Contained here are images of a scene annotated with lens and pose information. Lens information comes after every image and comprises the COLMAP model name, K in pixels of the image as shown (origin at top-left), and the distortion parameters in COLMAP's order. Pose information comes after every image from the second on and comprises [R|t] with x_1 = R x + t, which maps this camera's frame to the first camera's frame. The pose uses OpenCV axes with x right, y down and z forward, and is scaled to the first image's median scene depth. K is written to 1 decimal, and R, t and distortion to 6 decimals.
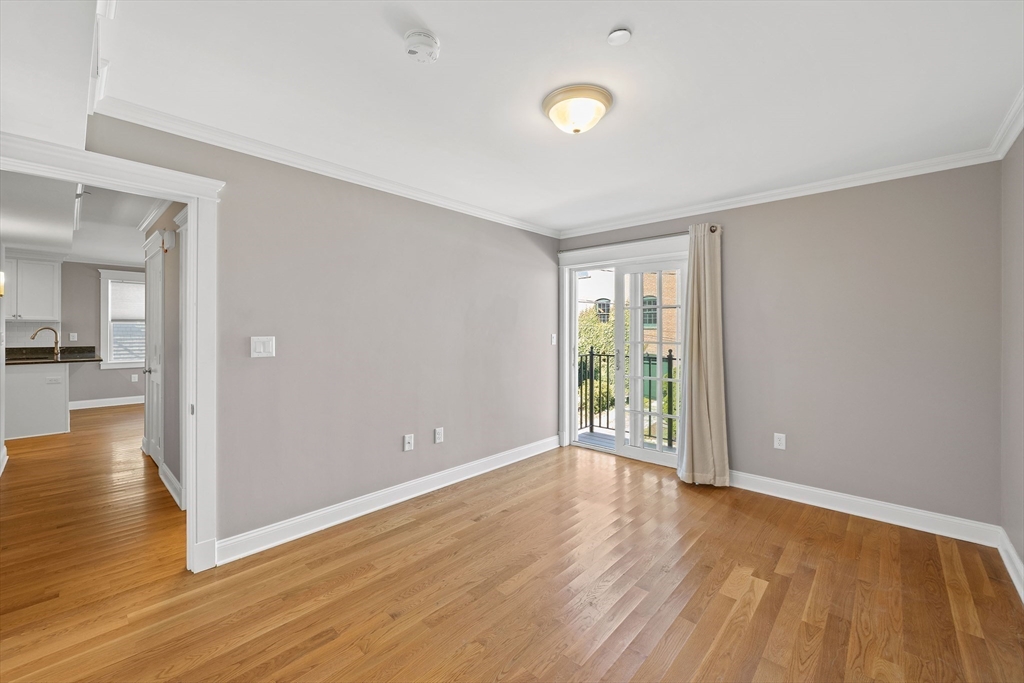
lens RADIAL K [[405.8, 0, 514.6], [0, 405.8, 331.7], [0, 0, 1]] dist [-0.000475, -0.000187]
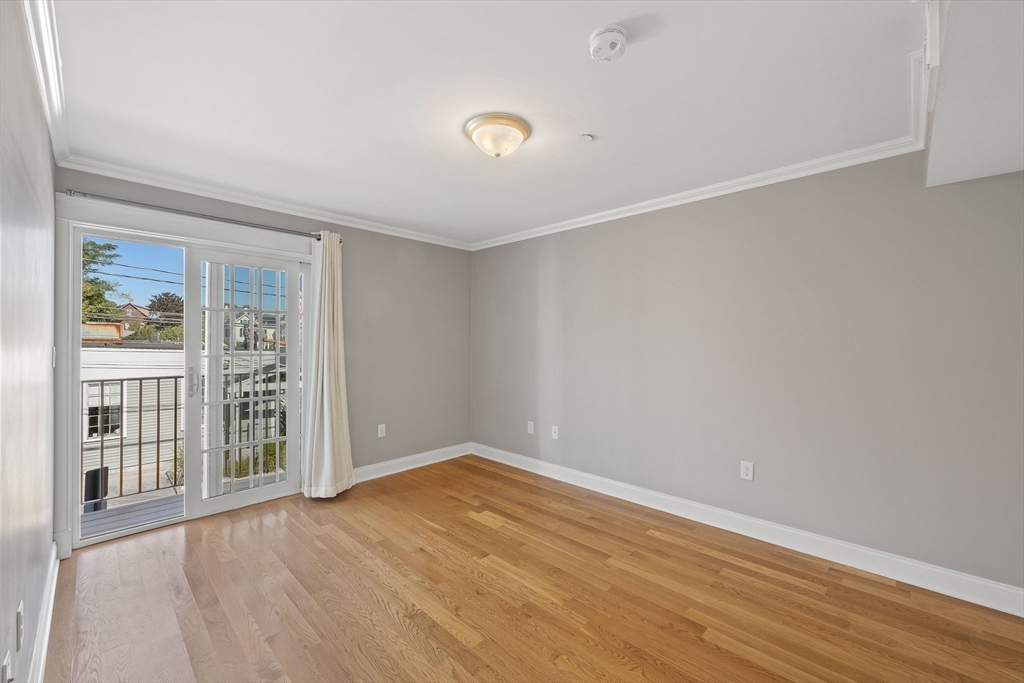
lens RADIAL K [[410.4, 0, 512.0], [0, 410.4, 341.5], [0, 0, 1]] dist [-0.000105, -0.000061]
pose [[0.026659, -0.001970, 0.999643, -0.739872], [0.001942, 0.999996, 0.001919, -0.001161], [-0.999643, 0.001890, 0.026663, 0.739763]]
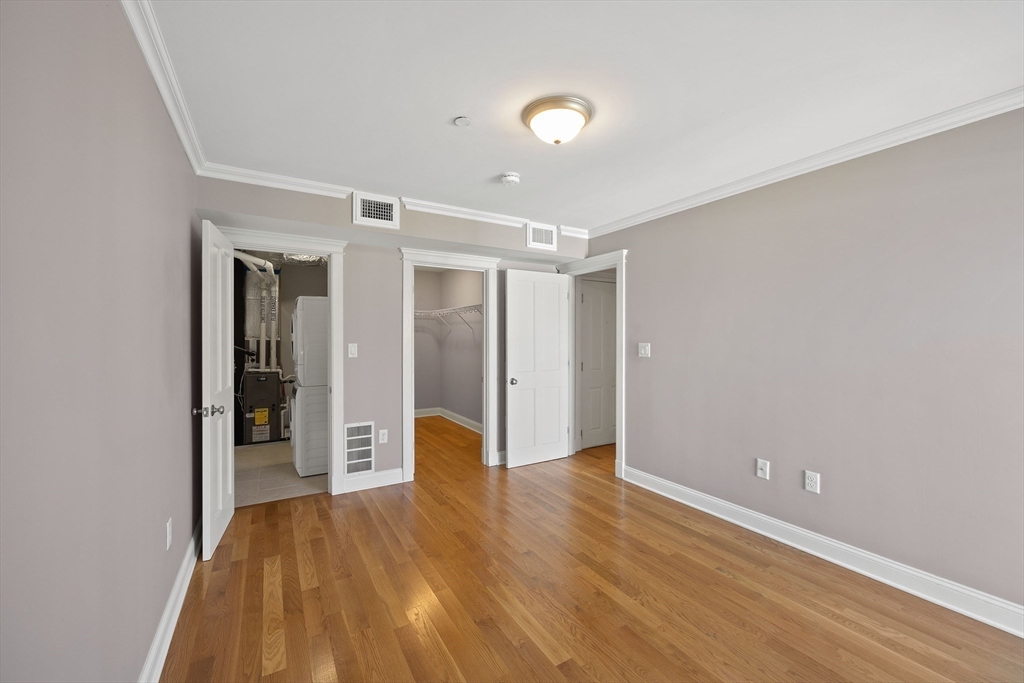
lens RADIAL K [[410.4, 0, 512.0], [0, 410.4, 341.5], [0, 0, 1]] dist [-0.000105, -0.000061]
pose [[-0.282222, 0.005211, -0.959335, 0.926455], [-0.004032, 0.999970, 0.006618, -0.002162], [0.959341, 0.005735, -0.282192, 0.937036]]
